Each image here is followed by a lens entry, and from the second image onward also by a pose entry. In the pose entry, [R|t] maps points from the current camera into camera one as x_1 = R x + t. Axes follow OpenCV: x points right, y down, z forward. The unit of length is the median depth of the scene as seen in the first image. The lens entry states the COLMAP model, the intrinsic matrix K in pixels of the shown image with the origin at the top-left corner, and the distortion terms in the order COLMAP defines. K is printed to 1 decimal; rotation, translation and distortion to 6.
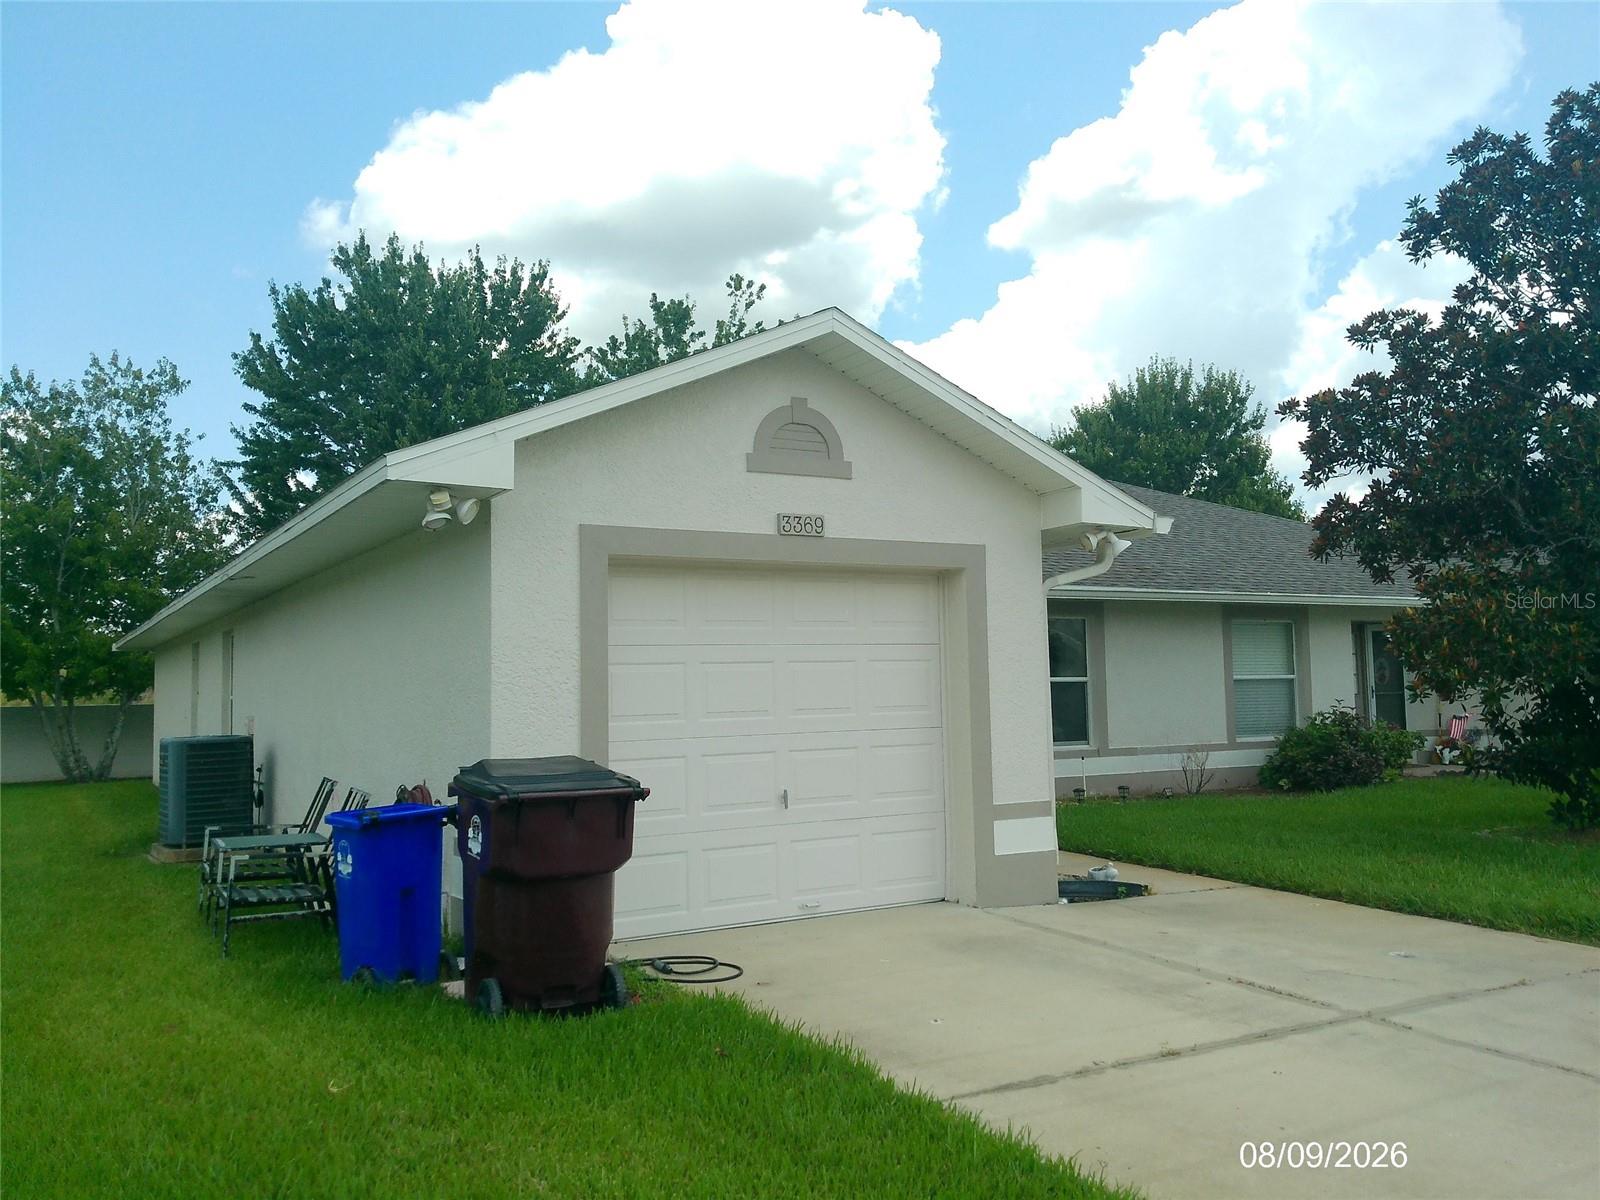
lens RADIAL K [[1311.8, 0, 804.5], [0, 1311.8, 602.0], [0, 0, 1]] dist [0.084532, -0.158394]
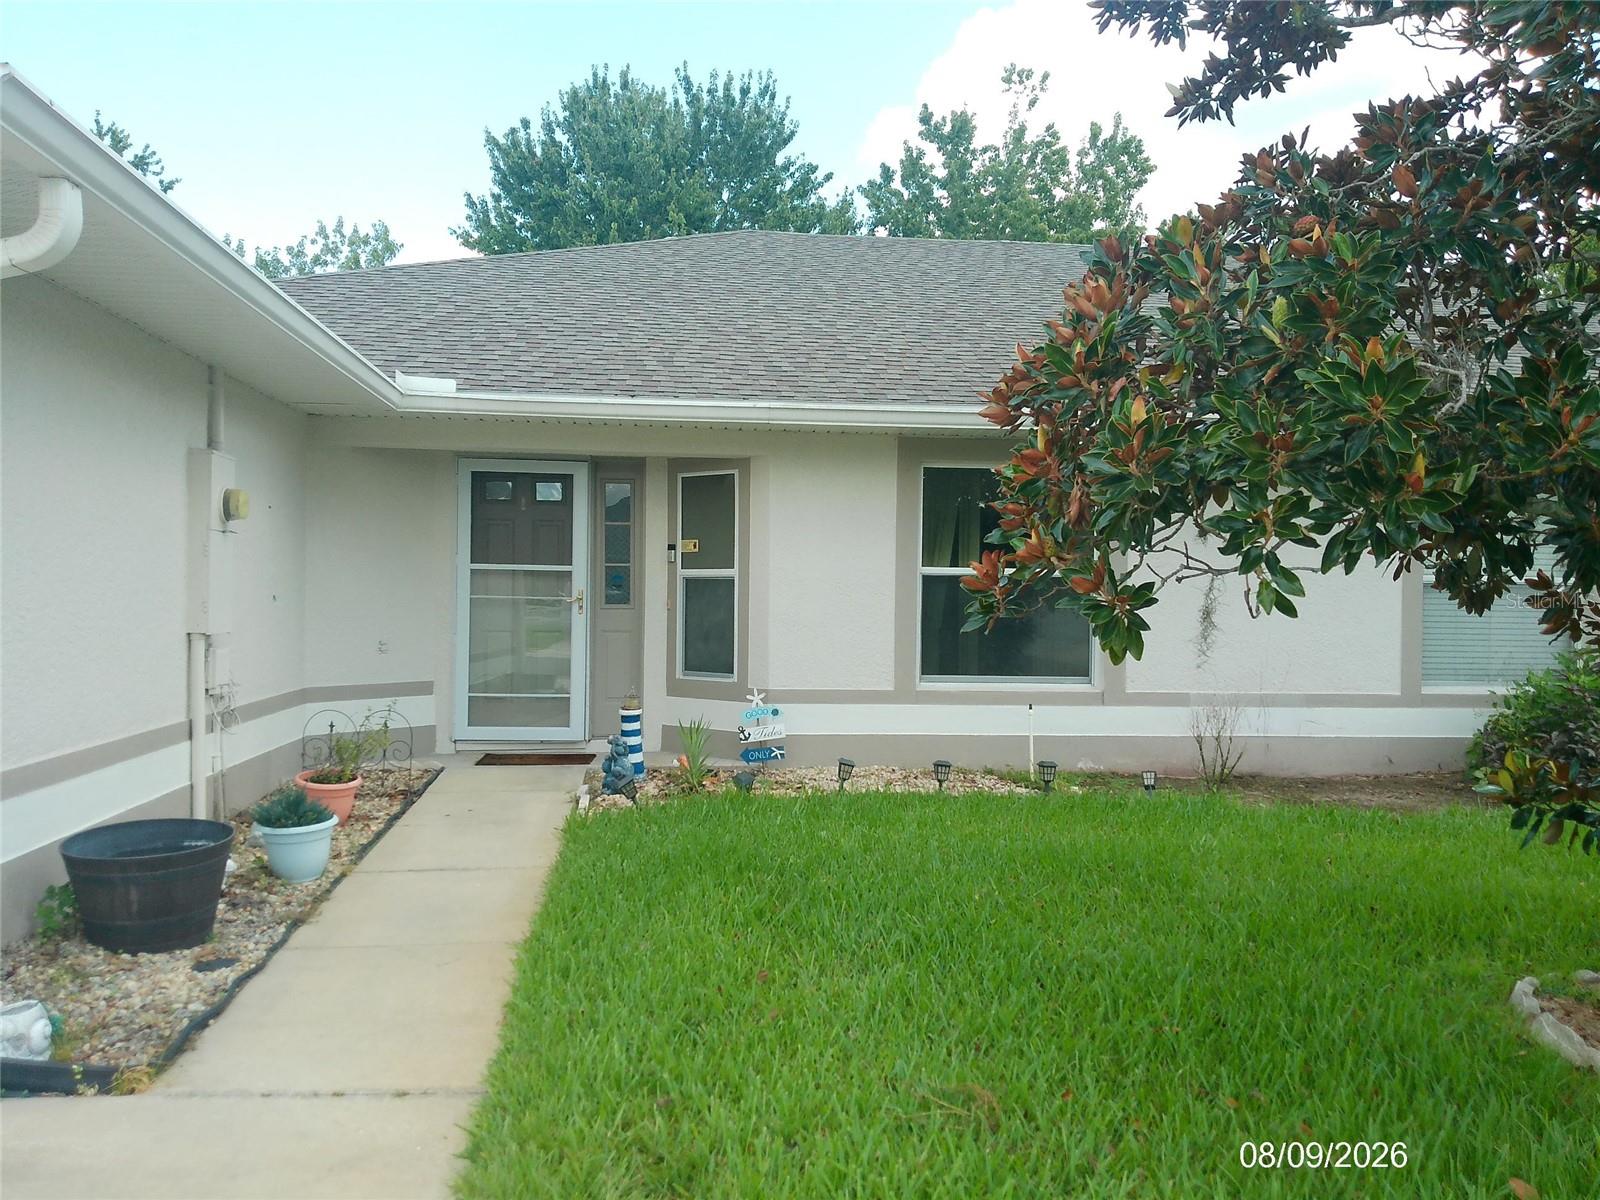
lens RADIAL K [[1311.8, 0, 797.4], [0, 1311.8, 592.7], [0, 0, 1]] dist [0.084532, -0.158394]
pose [[0.910351, 0.033926, -0.412444, 0.261191], [-0.005291, 0.997507, 0.070372, 0.020315], [0.413803, -0.061881, 0.908261, 0.312242]]
